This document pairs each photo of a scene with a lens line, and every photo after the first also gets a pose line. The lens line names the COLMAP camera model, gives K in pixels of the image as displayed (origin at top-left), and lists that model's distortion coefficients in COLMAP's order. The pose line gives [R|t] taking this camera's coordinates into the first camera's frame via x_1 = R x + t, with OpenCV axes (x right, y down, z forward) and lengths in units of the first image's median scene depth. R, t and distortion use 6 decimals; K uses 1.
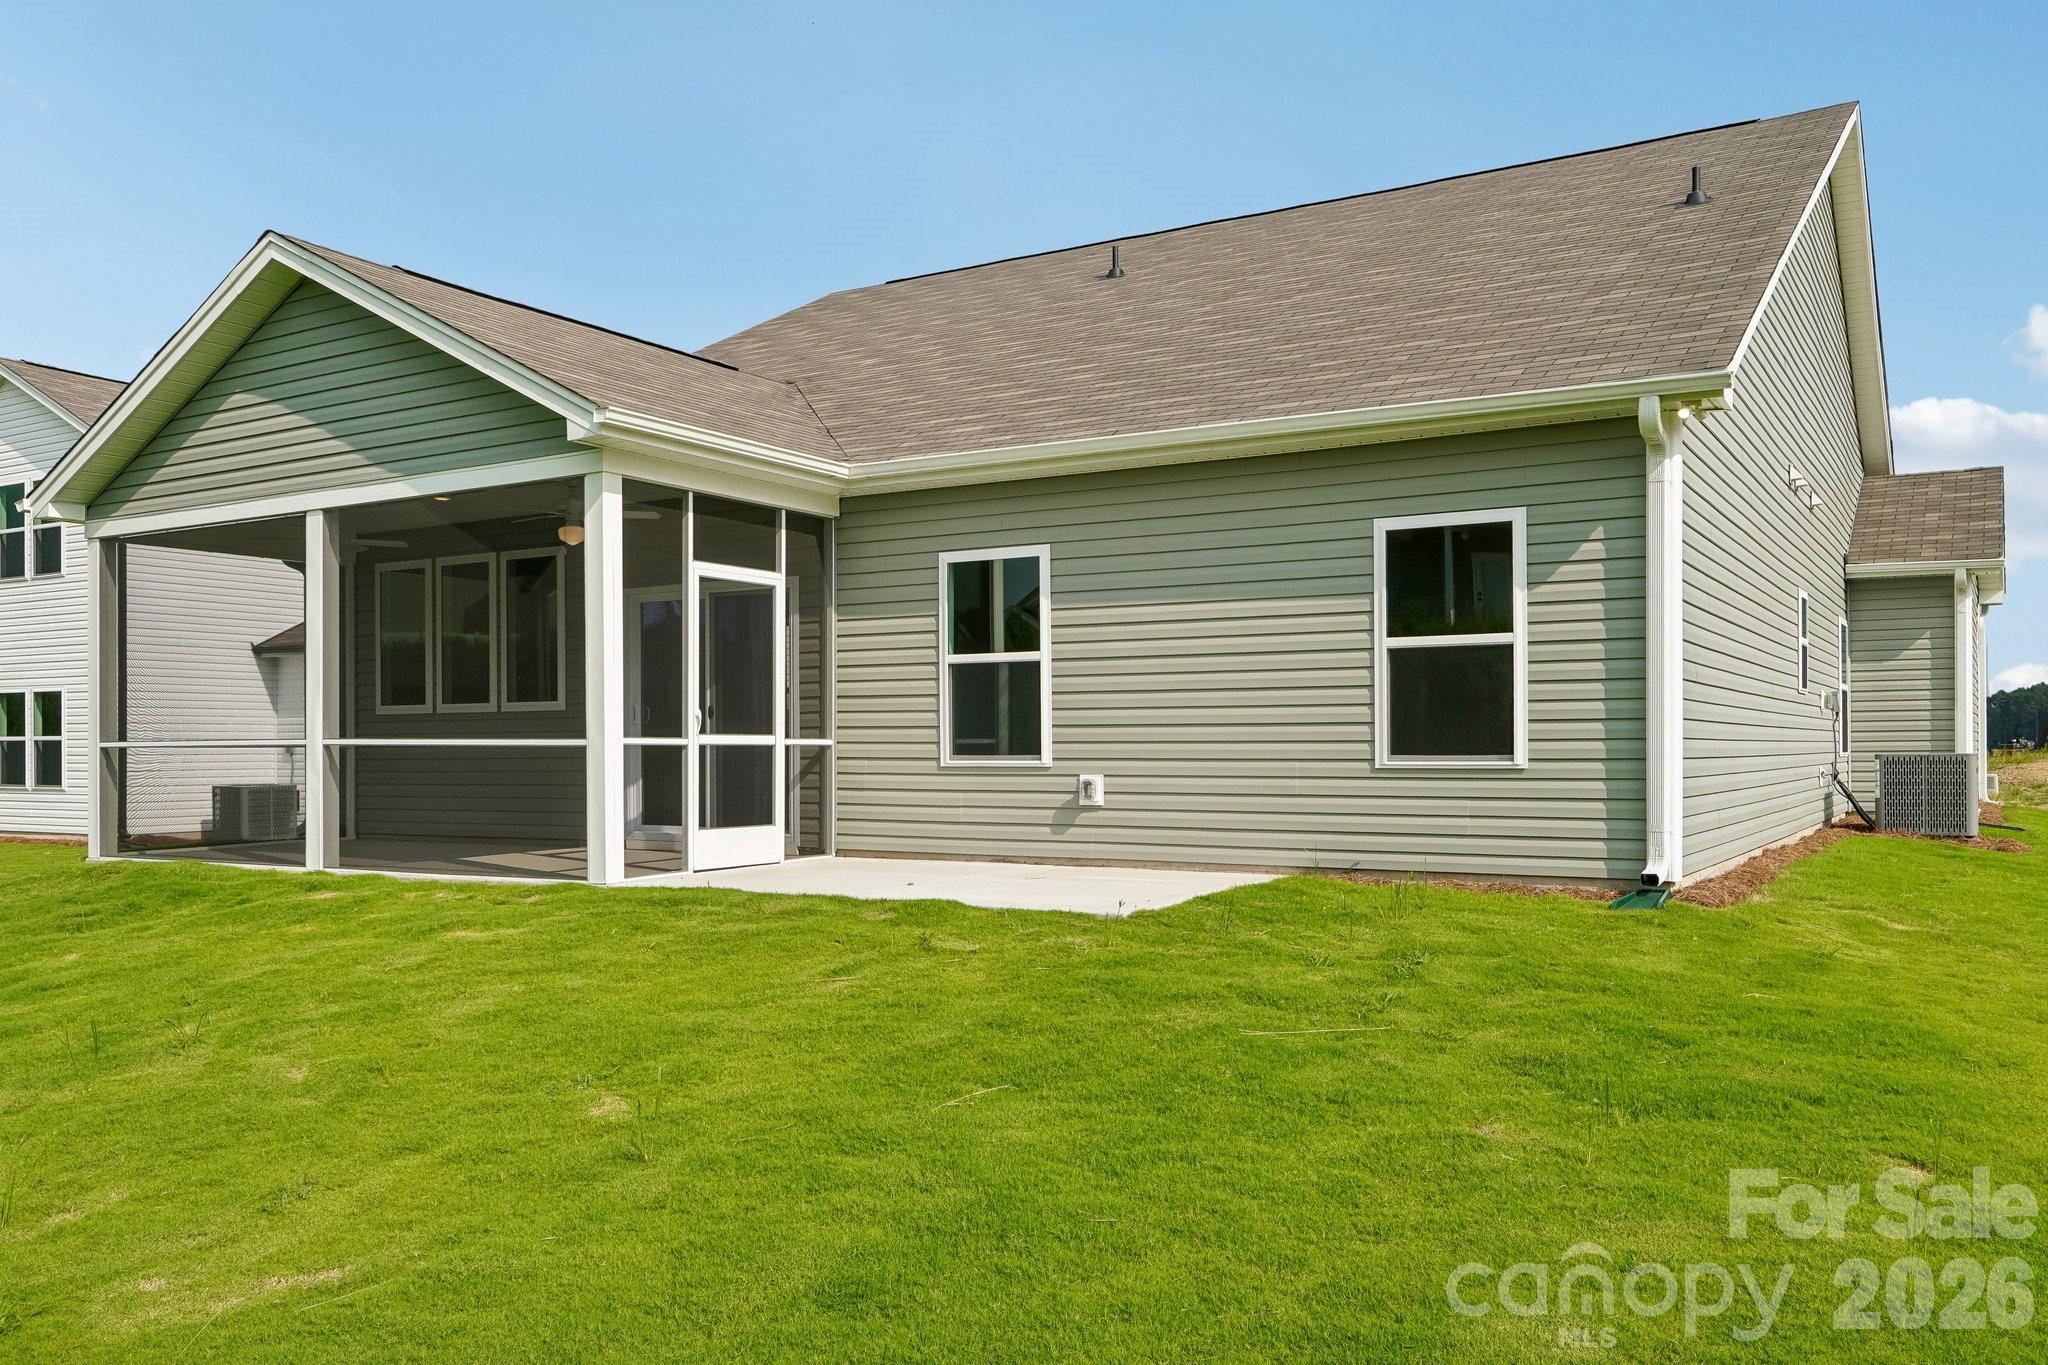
lens RADIAL K [[1643.0, 0, 981.8], [0, 1643.0, 735.9], [0, 0, 1]] dist [0.006891, 0.005183]
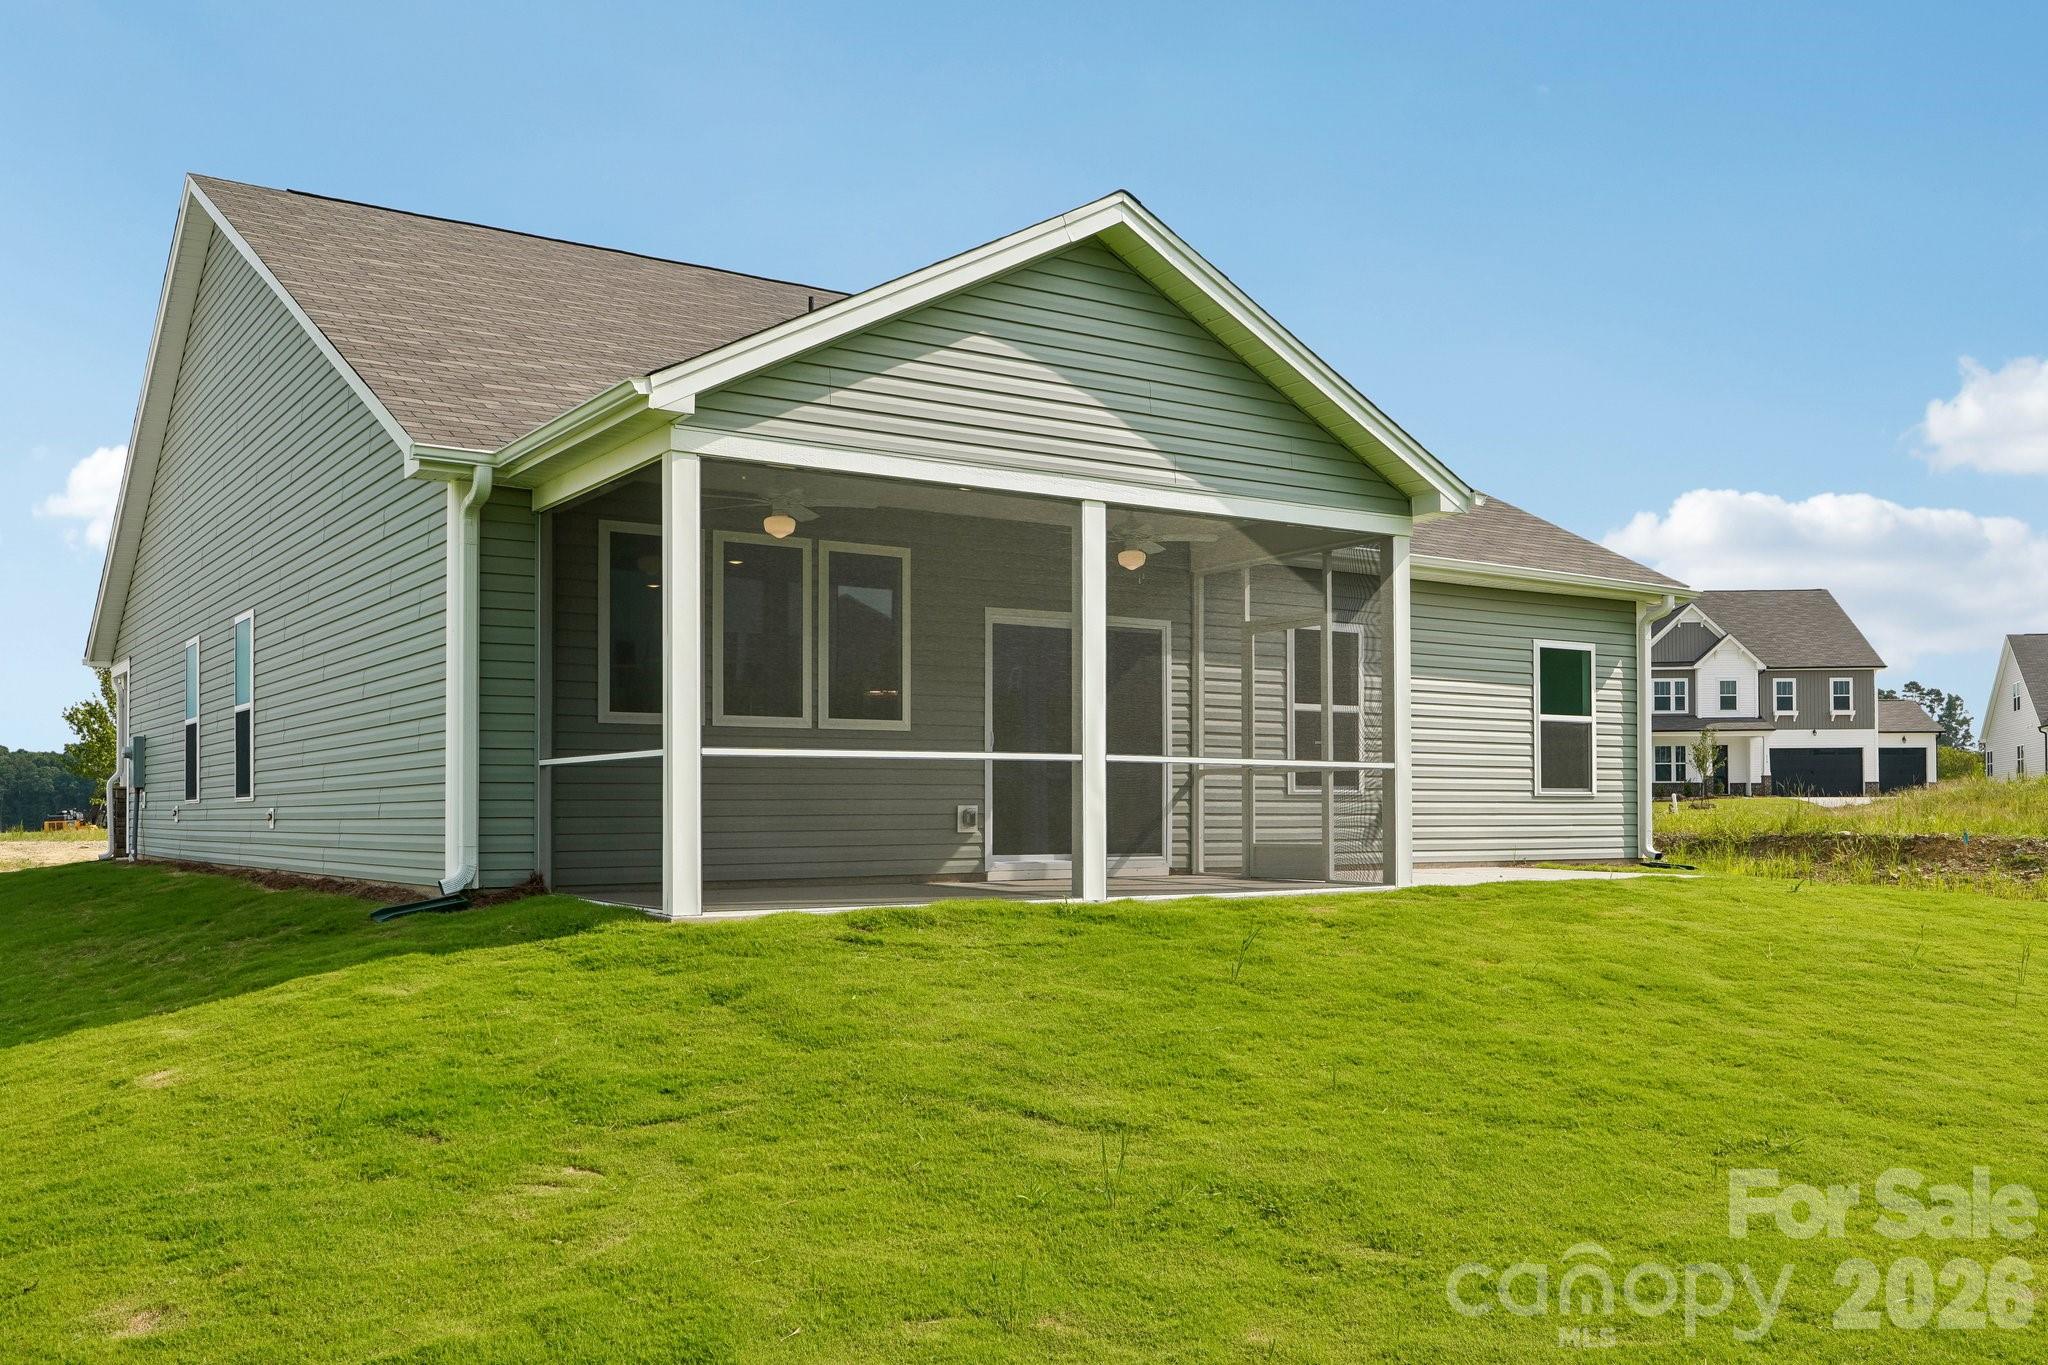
lens RADIAL K [[1785.8, 0, 1016.1], [0, 1785.8, 741.8], [0, 0, 1]] dist [0.001875, 0.006944]
pose [[0.404284, 0.038401, 0.913827, -1.535969], [-0.007360, 0.999222, -0.038734, 0.037541], [-0.914604, 0.008934, 0.404253, 0.760061]]
